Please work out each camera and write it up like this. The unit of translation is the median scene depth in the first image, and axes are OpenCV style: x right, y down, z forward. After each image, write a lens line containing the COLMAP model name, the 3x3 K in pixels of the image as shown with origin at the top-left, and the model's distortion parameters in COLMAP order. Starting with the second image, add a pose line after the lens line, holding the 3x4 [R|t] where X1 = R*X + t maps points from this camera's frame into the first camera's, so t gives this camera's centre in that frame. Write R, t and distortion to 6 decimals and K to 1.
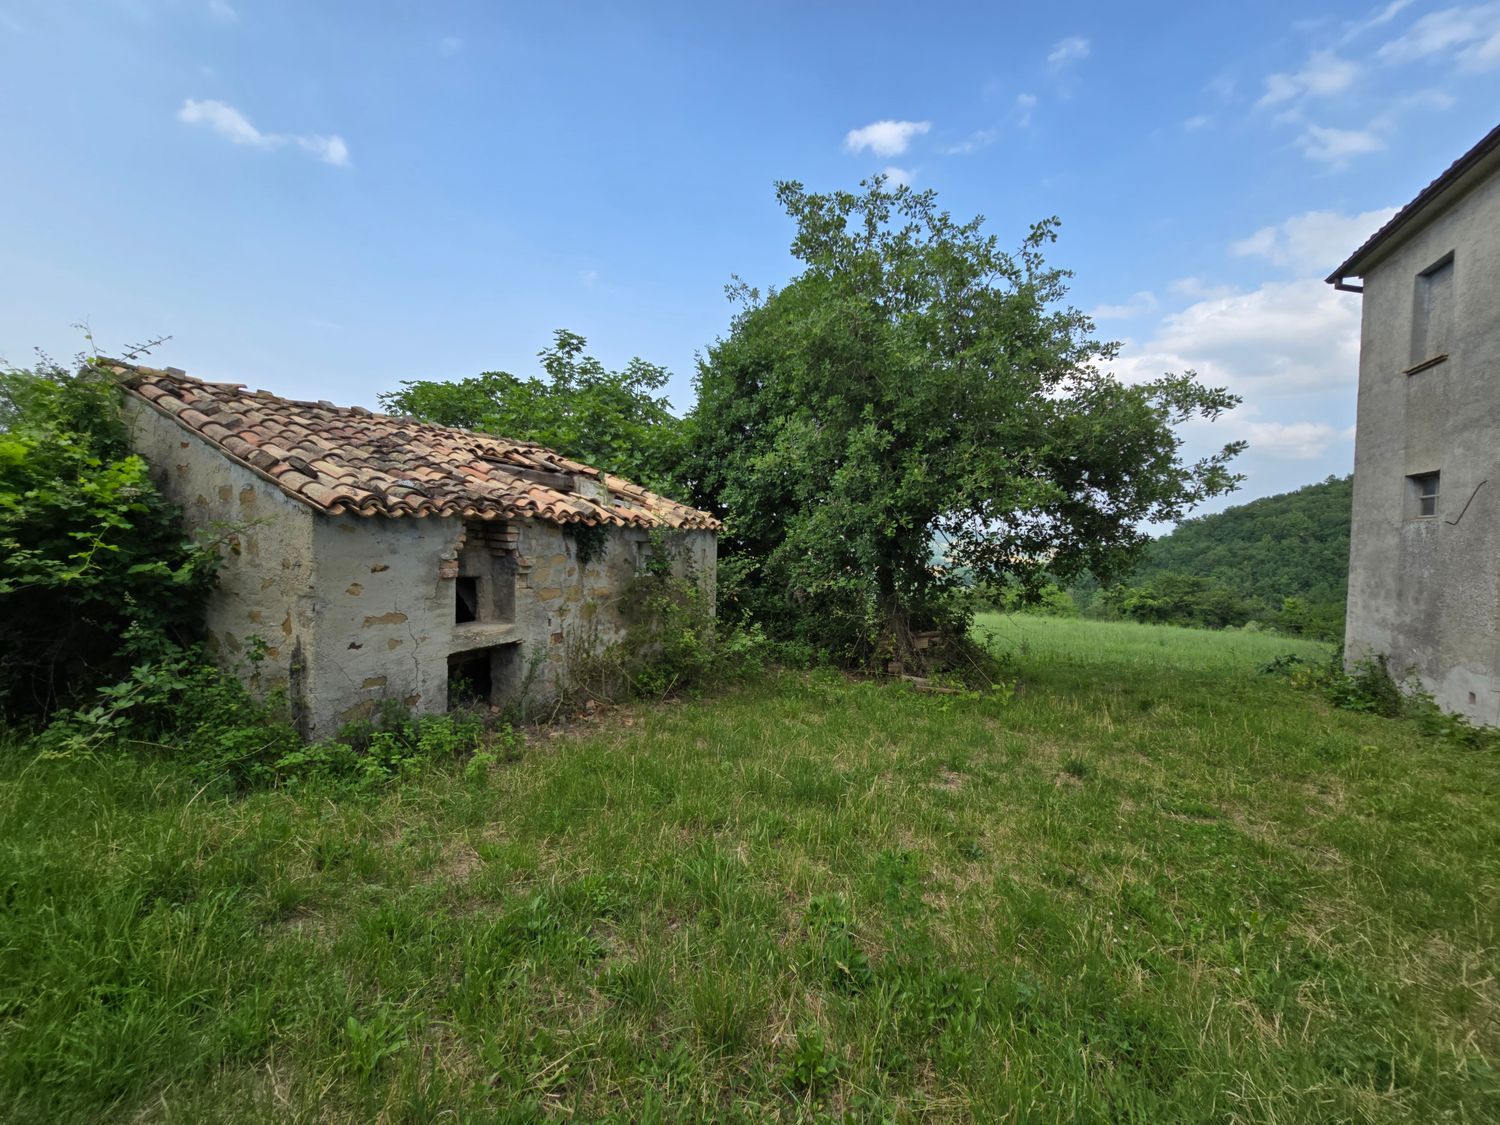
lens RADIAL K [[603.6, 0, 749.6], [0, 603.6, 565.1], [0, 0, 1]] dist [-0.003505, -0.000603]
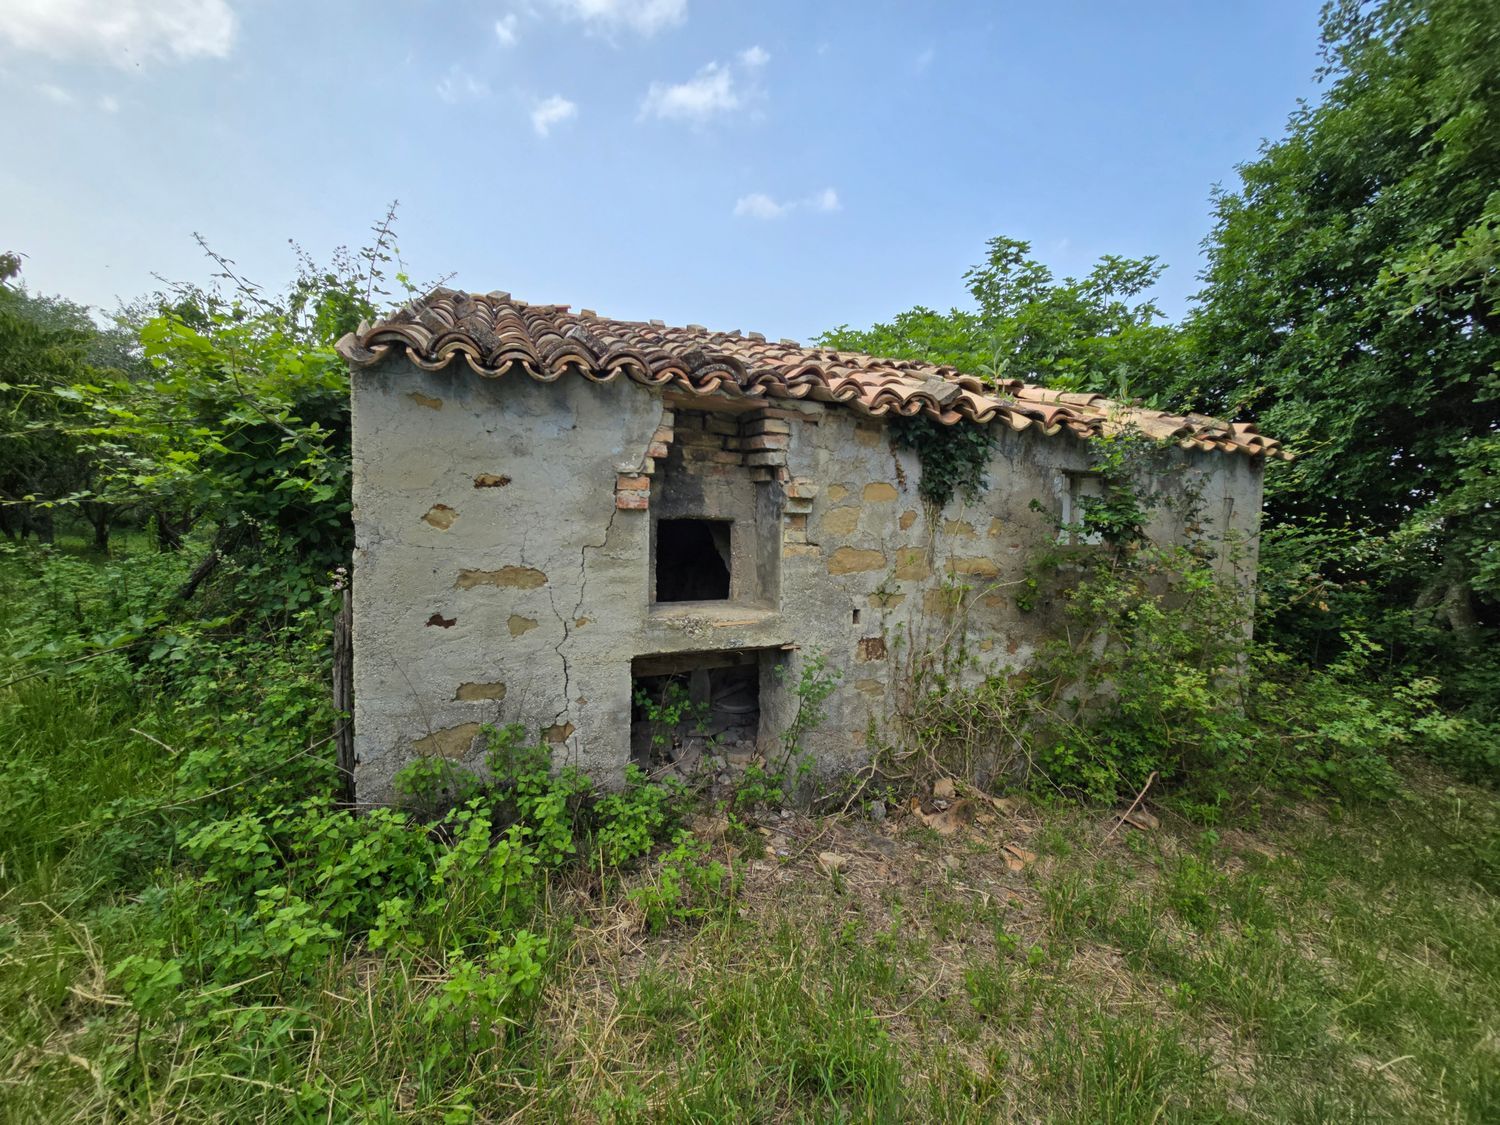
lens RADIAL K [[603.6, 0, 755.8], [0, 603.6, 549.3], [0, 0, 1]] dist [-0.003505, -0.000603]
pose [[0.753528, 0.028488, -0.656798, -0.052764], [-0.039046, 0.999236, -0.001456, 0.036414], [0.656255, 0.026743, 0.754065, 0.473324]]
